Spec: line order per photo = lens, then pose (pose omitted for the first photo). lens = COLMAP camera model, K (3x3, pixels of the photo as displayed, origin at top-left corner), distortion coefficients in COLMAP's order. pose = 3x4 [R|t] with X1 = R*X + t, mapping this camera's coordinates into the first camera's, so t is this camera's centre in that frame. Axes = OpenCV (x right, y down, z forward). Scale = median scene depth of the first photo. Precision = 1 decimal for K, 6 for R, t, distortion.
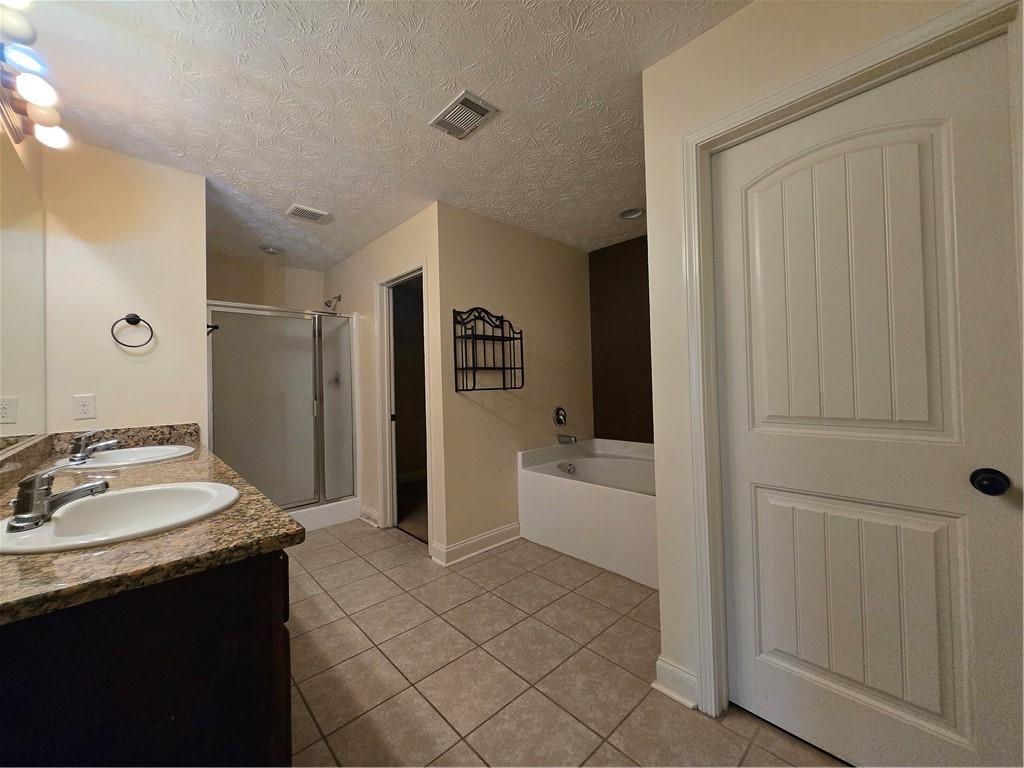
lens RADIAL K [[394.6, 0, 512.6], [0, 394.6, 377.7], [0, 0, 1]] dist [-0.002630, -0.000313]
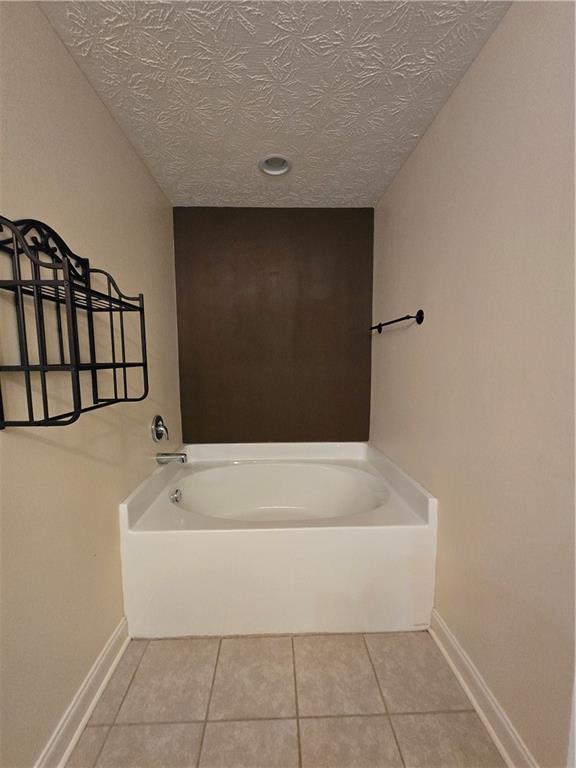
lens RADIAL K [[305.3, 0, 278.4], [0, 305.3, 384.5], [0, 0, 1]] dist [-0.000296, -0.000047]
pose [[0.667036, -0.048554, 0.743441, -0.176134], [-0.016738, 0.996646, 0.080108, -0.034728], [-0.744837, -0.065879, 0.663986, 0.596872]]
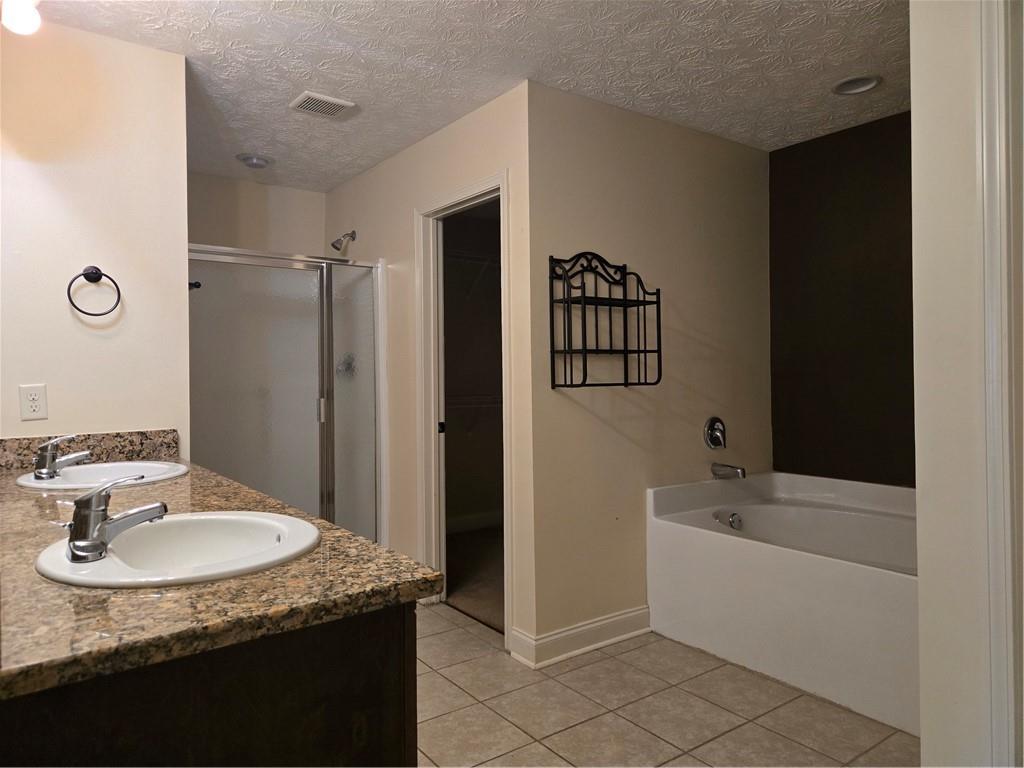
lens RADIAL K [[680.3, 0, 519.1], [0, 680.3, 372.4], [0, 0, 1]] dist [0.063121, -0.064054]
pose [[0.993469, 0.013864, -0.113254, -0.072878], [-0.012401, 0.999830, 0.013614, -0.003452], [0.113424, -0.012120, 0.993473, -0.072106]]
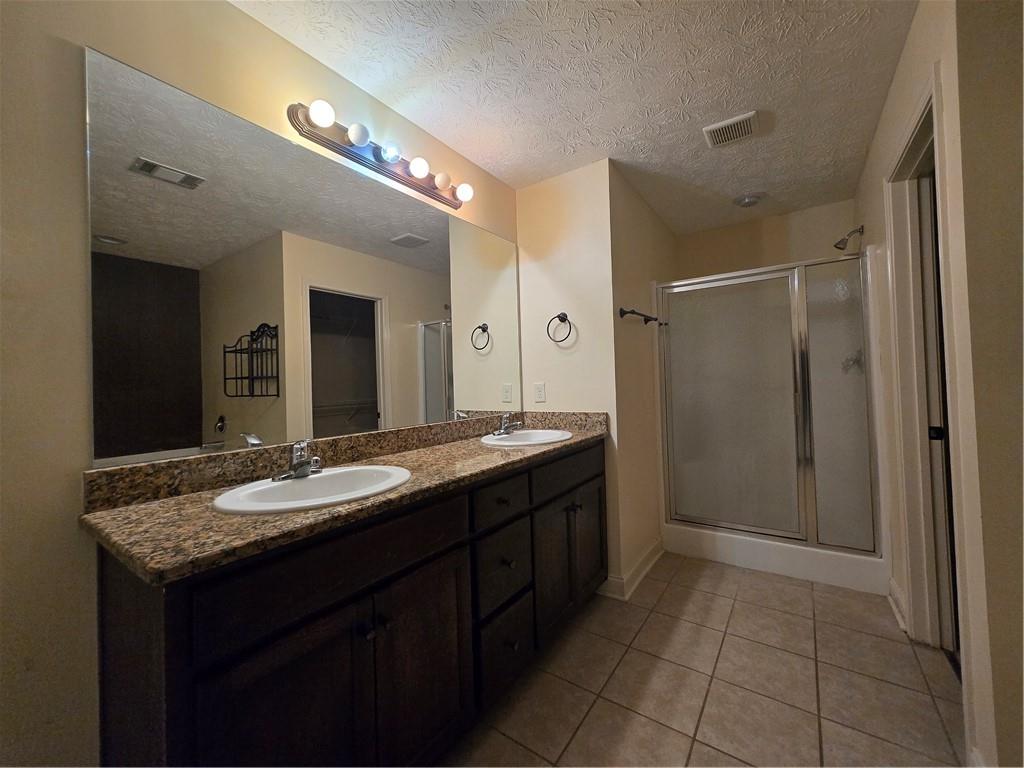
lens RADIAL K [[407.0, 0, 515.4], [0, 407.0, 376.1], [0, 0, 1]] dist [-0.000296, -0.000047]
pose [[0.195061, 0.002222, -0.980789, 0.121078], [0.037630, 0.999244, 0.009747, 0.004055], [0.980069, -0.038808, 0.194830, 0.456085]]
